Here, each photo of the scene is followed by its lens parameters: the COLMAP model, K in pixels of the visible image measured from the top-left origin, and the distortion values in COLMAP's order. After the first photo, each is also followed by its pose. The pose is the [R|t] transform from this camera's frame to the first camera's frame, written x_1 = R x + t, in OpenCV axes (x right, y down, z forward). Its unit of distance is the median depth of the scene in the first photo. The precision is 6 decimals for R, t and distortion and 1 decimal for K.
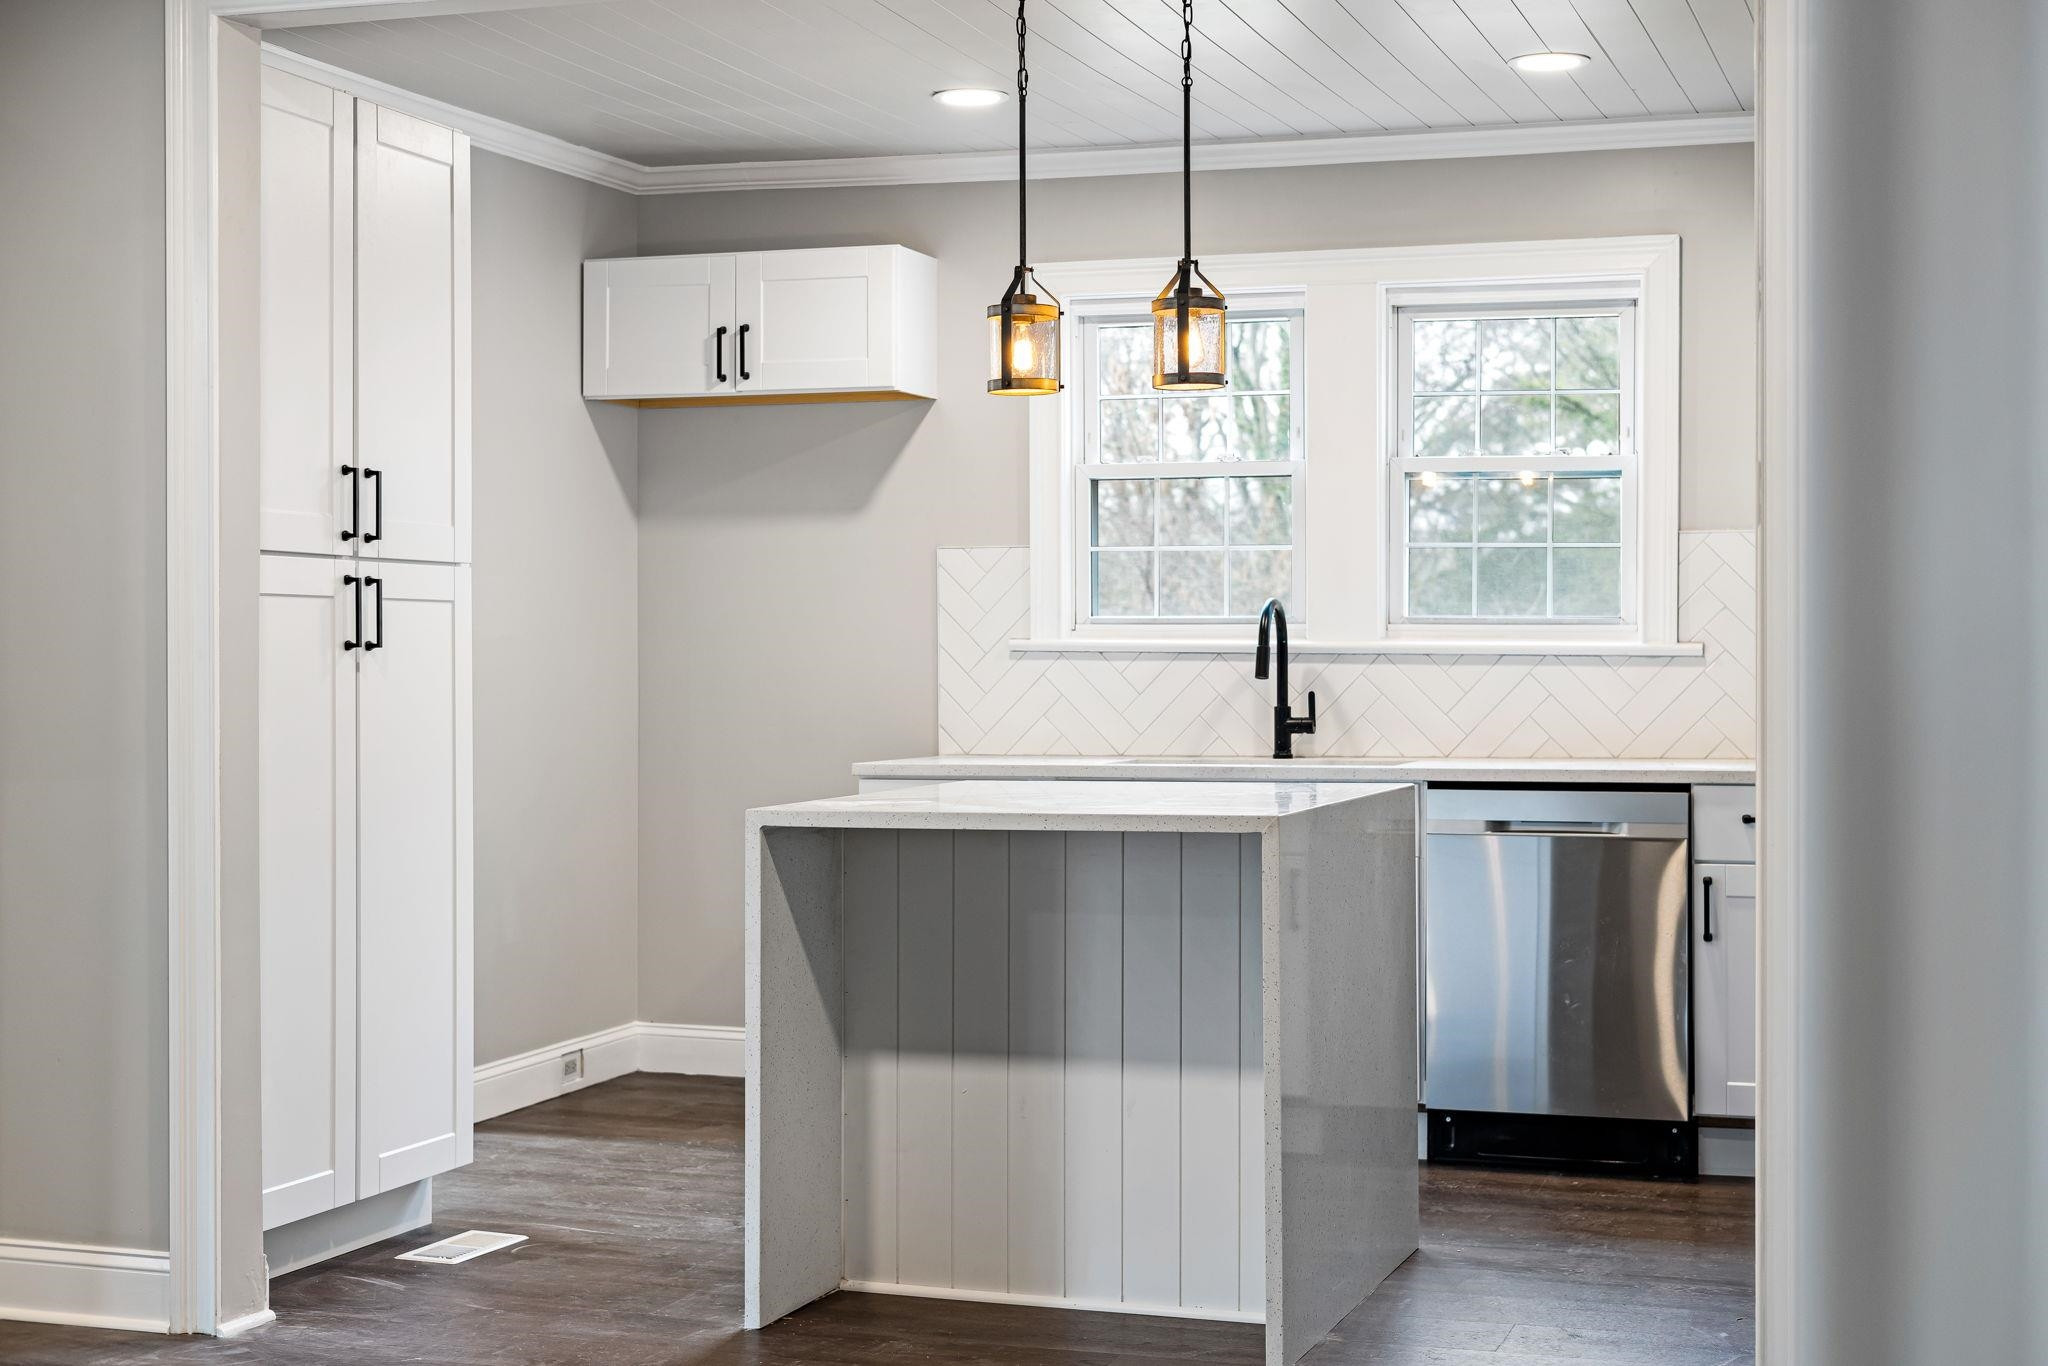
lens RADIAL K [[2850.8, 0, 1027.9], [0, 2850.8, 680.8], [0, 0, 1]] dist [0.007935, 0.000000]
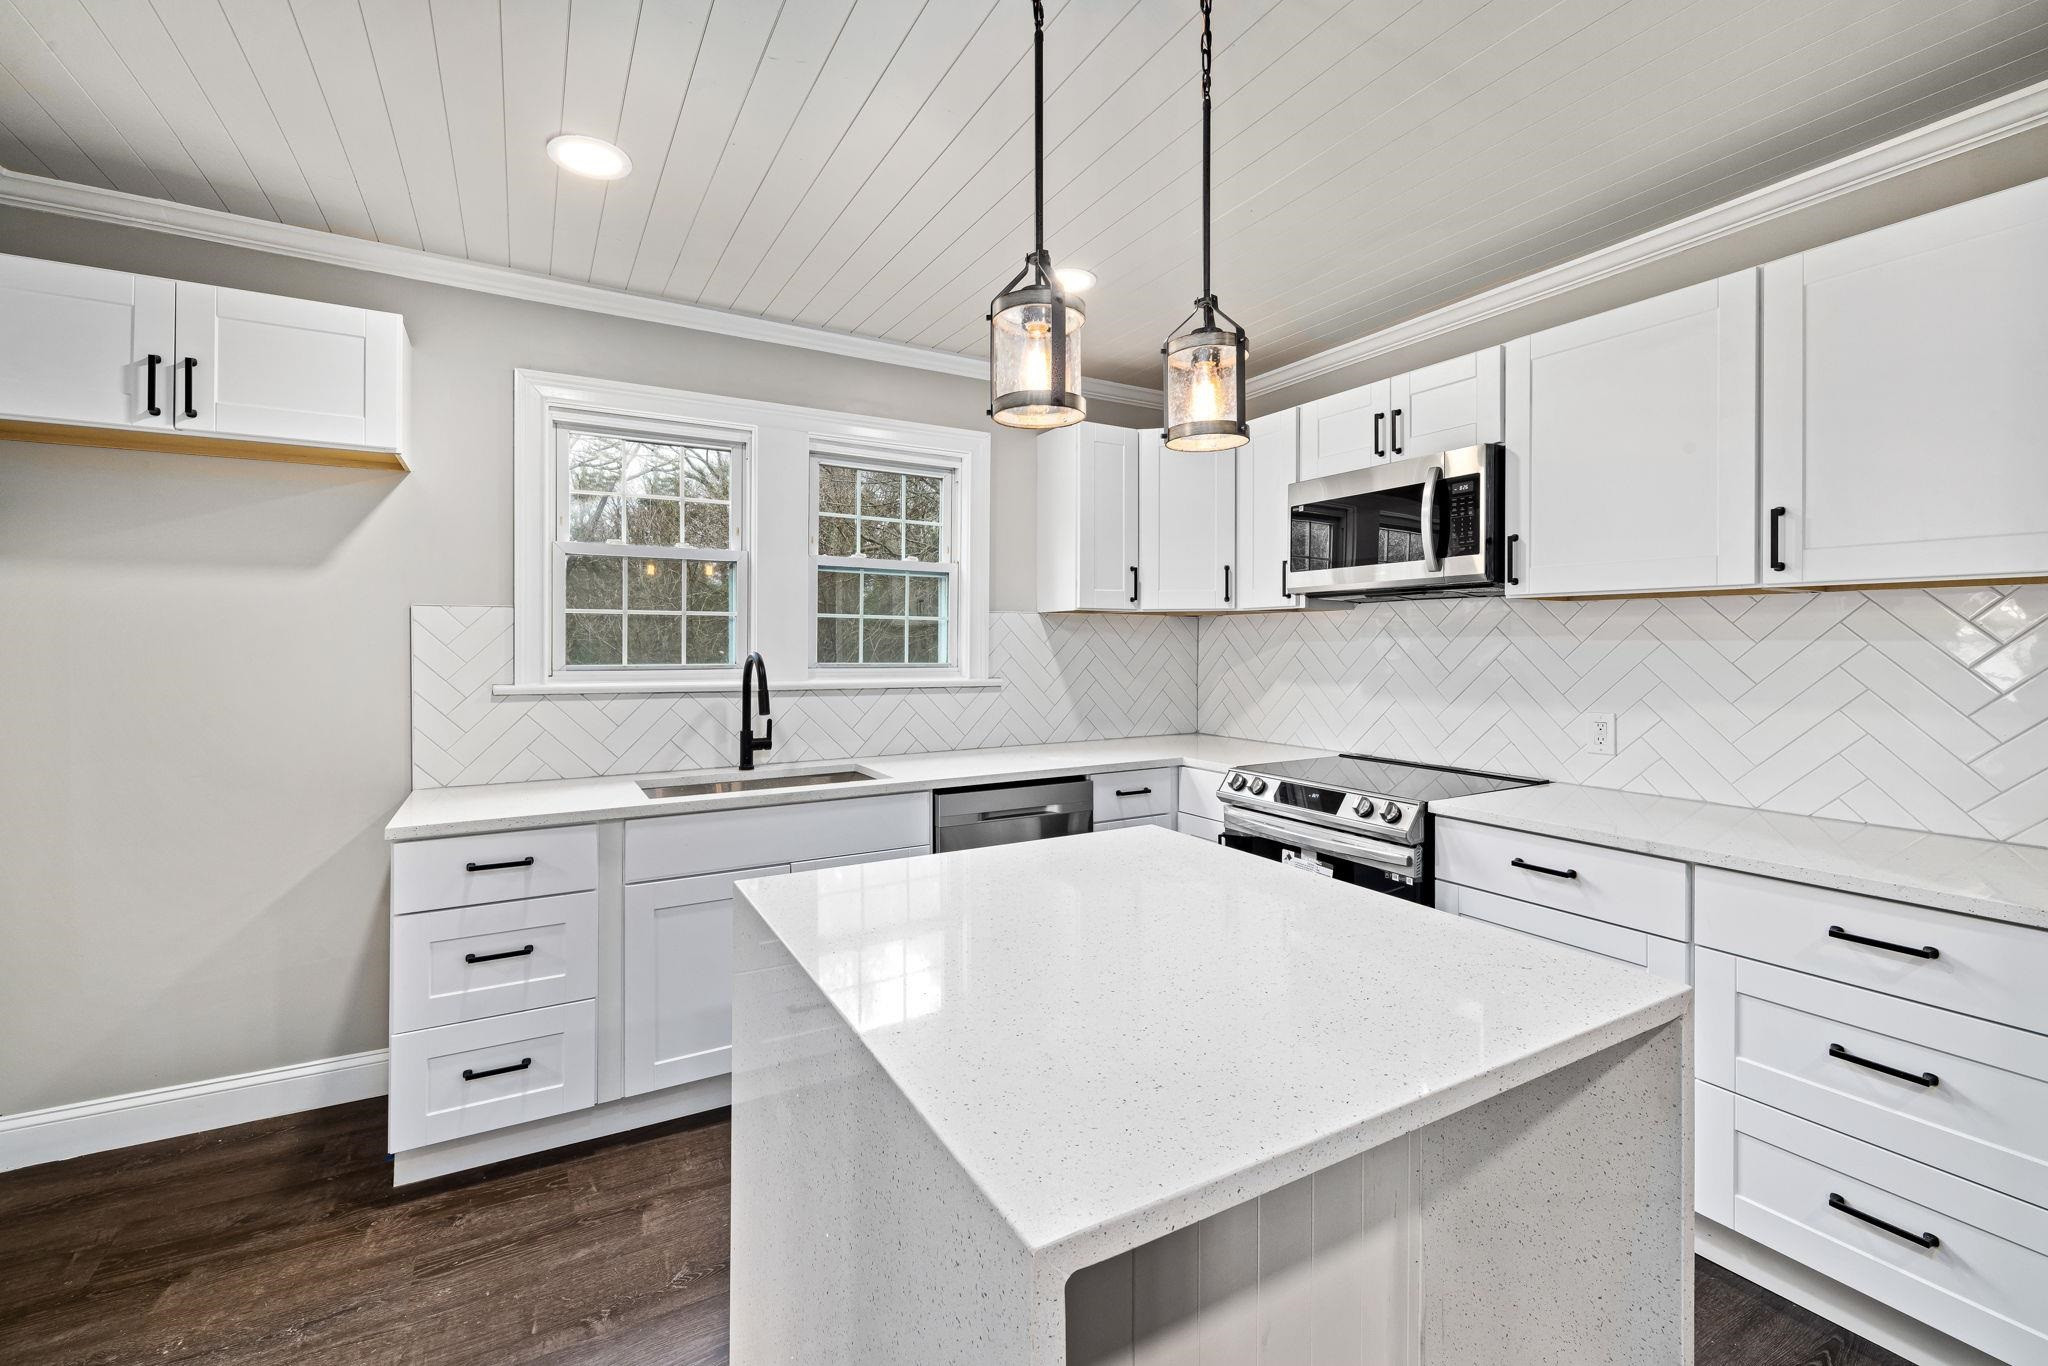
lens RADIAL K [[861.7, 0, 1003.1], [0, 861.7, 642.5], [0, 0, 1]] dist [0.001739, -0.000482]
pose [[0.669761, 0.001481, 0.742576, -0.136435], [0.007587, 0.999932, -0.008838, -0.029027], [-0.742538, 0.011554, 0.669704, 0.643212]]
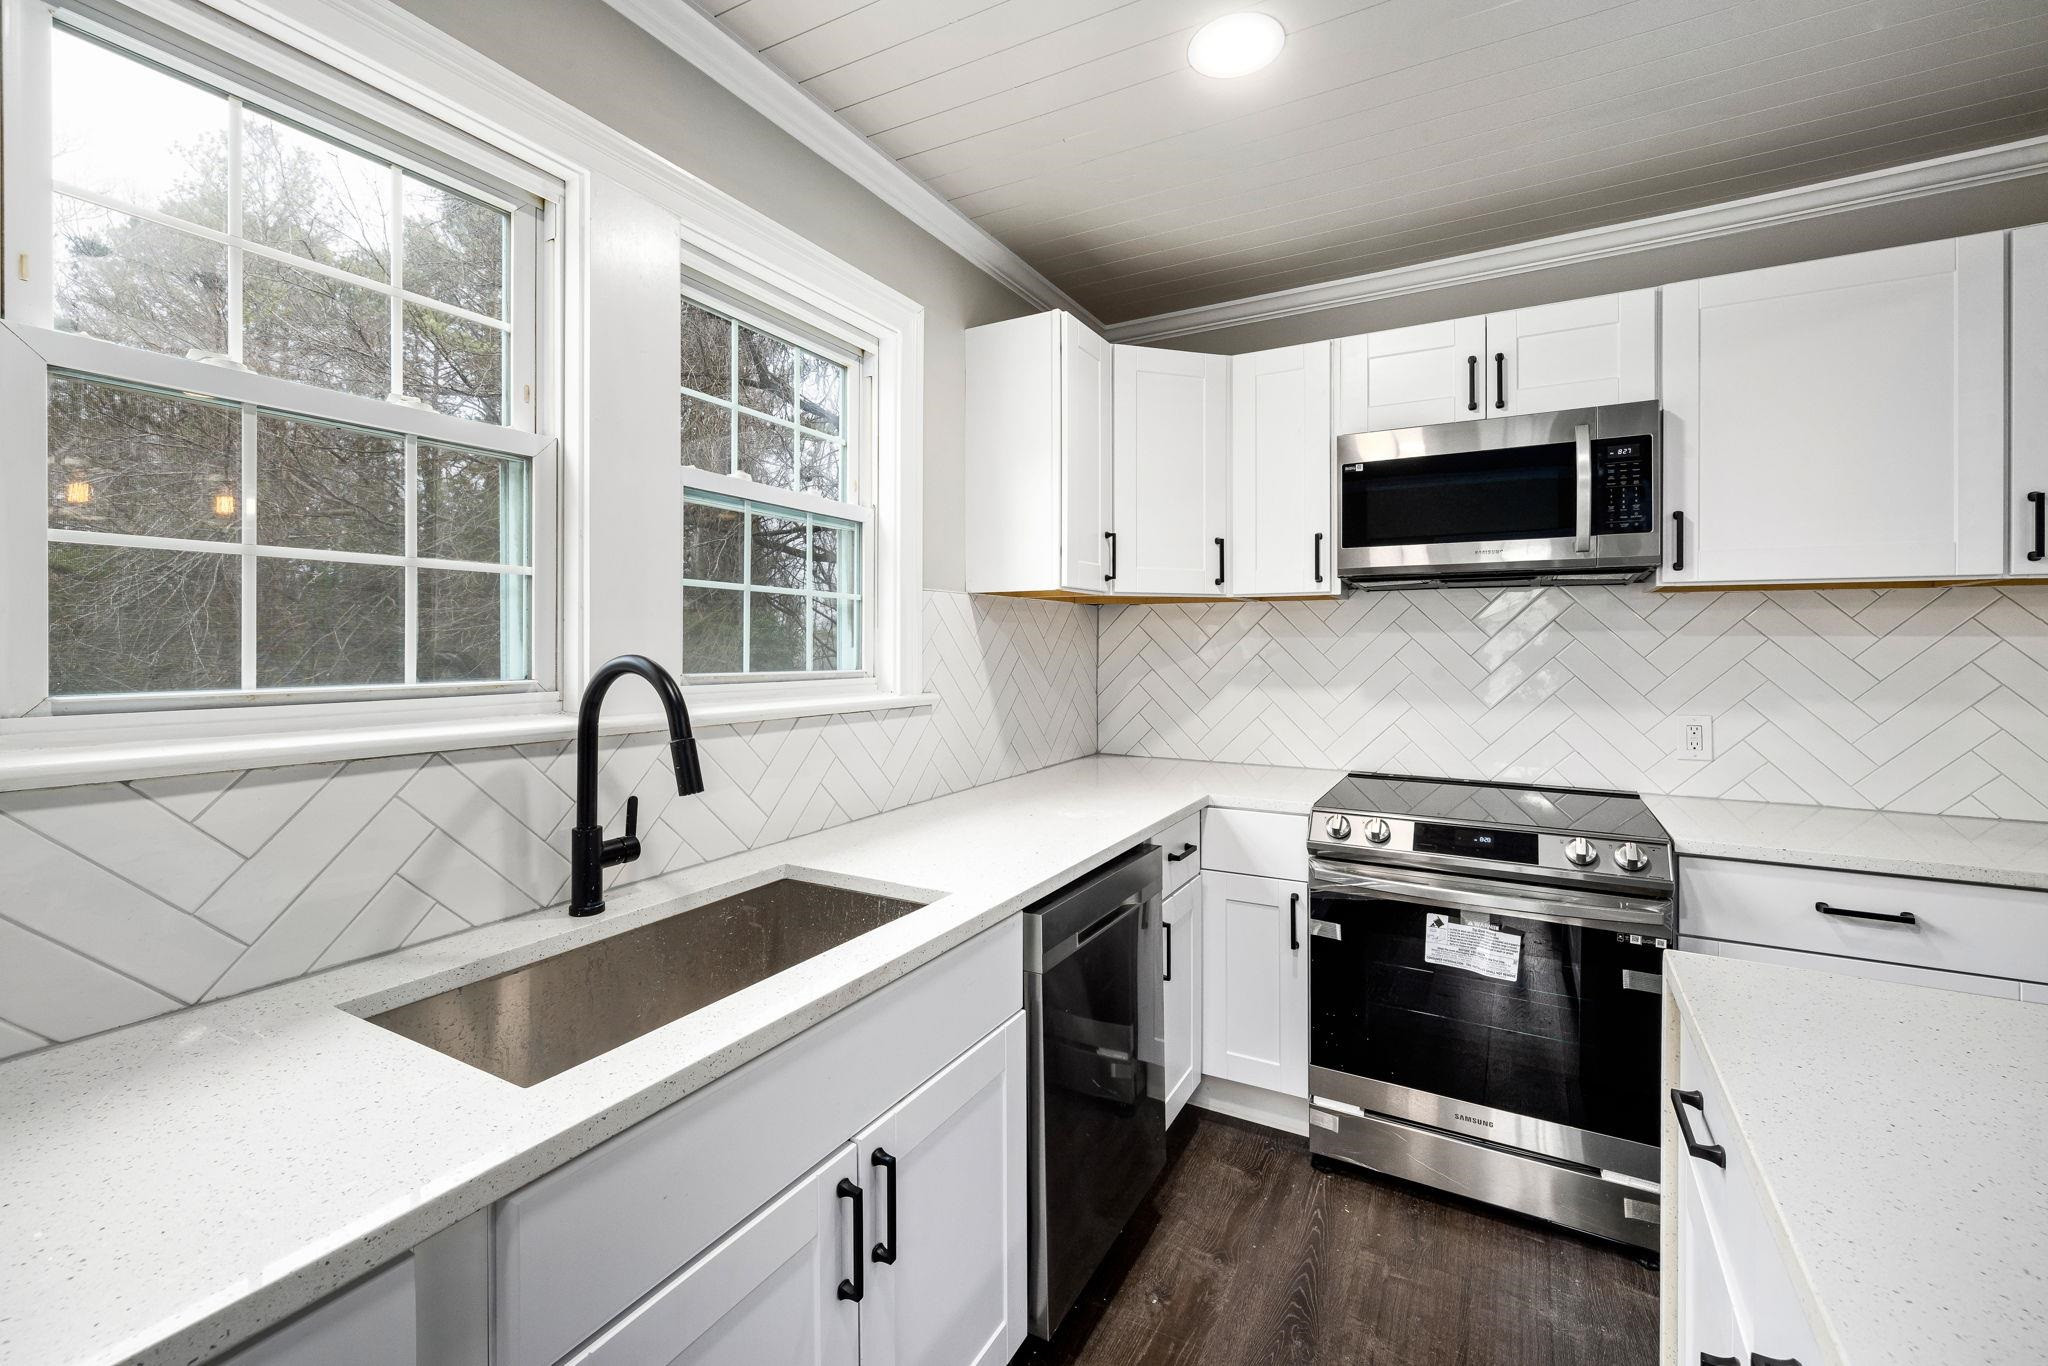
lens RADIAL K [[861.7, 0, 1001.1], [0, 861.7, 650.6], [0, 0, 1]] dist [0.001739, -0.000482]
pose [[0.192907, -0.007020, 0.981192, -0.077541], [0.009739, 0.999939, 0.005240, -0.029941], [-0.981169, 0.008545, 0.192964, 0.889837]]
